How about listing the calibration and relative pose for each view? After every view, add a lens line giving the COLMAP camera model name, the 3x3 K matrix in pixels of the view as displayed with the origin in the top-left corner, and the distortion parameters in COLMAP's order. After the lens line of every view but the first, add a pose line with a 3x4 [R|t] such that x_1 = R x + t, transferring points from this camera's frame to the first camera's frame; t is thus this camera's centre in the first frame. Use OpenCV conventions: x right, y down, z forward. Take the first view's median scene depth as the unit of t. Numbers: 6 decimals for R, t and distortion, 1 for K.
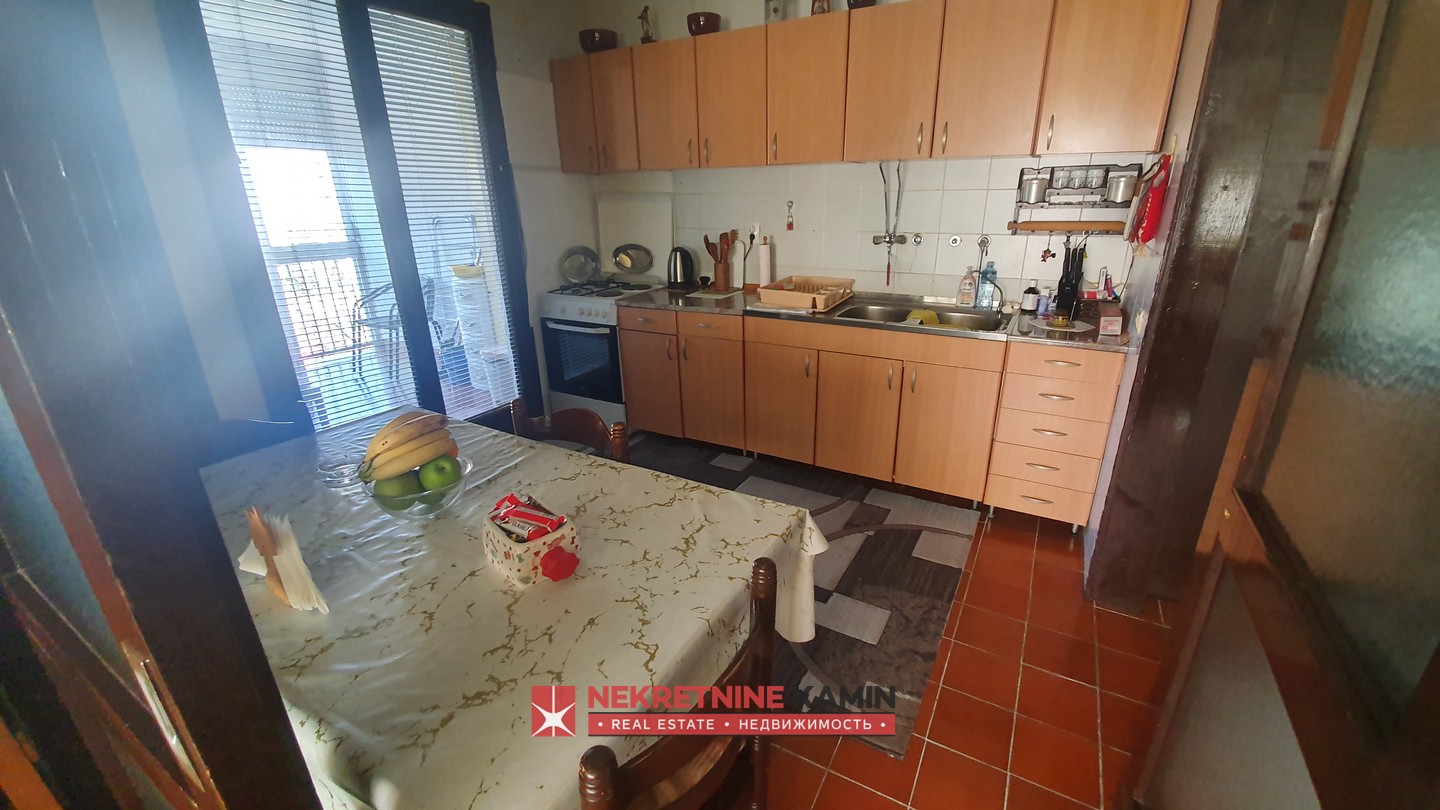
lens RADIAL K [[577.0, 0, 731.7], [0, 577.0, 411.9], [0, 0, 1]] dist [0.007514, -0.013548]
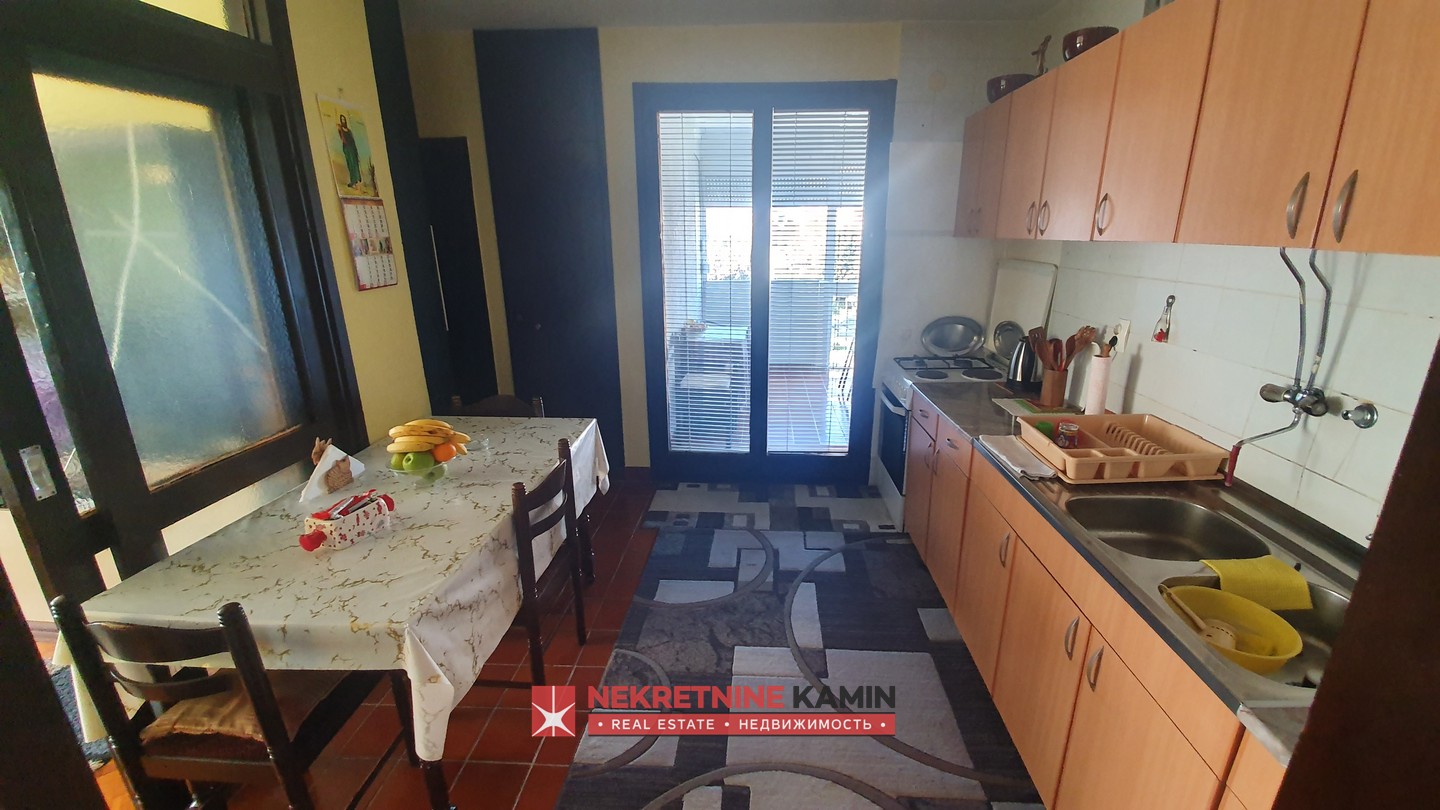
lens RADIAL K [[577.0, 0, 750.6], [0, 577.0, 406.7], [0, 0, 1]] dist [0.007514, -0.013548]
pose [[0.463037, 0.272674, -0.843354, 0.436120], [-0.320901, 0.938525, 0.127256, -0.191903], [0.826208, 0.211709, 0.522073, 0.346420]]
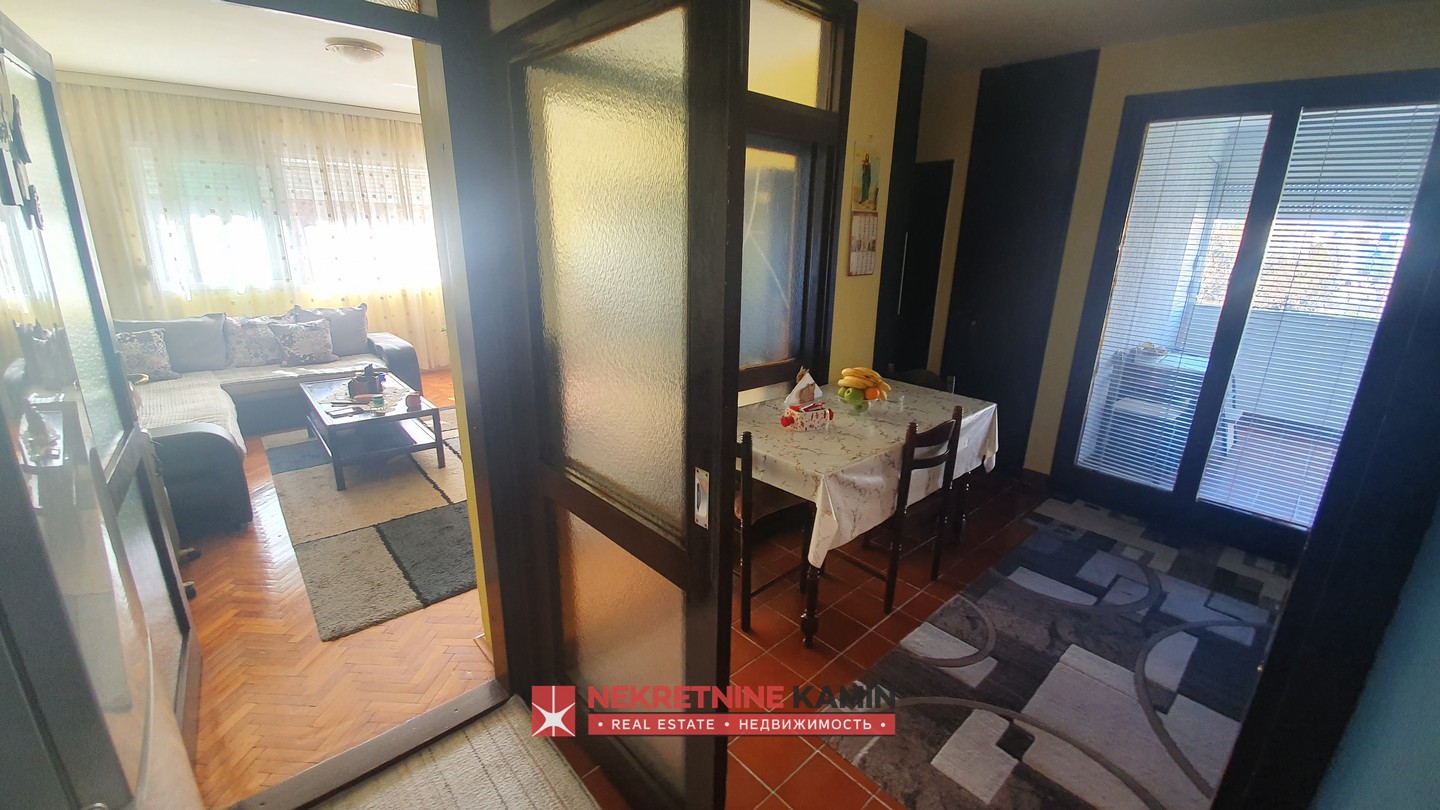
lens RADIAL K [[577.0, 0, 737.9], [0, 577.0, 400.6], [0, 0, 1]] dist [0.007514, -0.013548]
pose [[-0.290336, 0.274089, -0.916832, 0.612445], [-0.359892, 0.856485, 0.370016, -0.198910], [0.886670, 0.437389, -0.150026, 0.364388]]
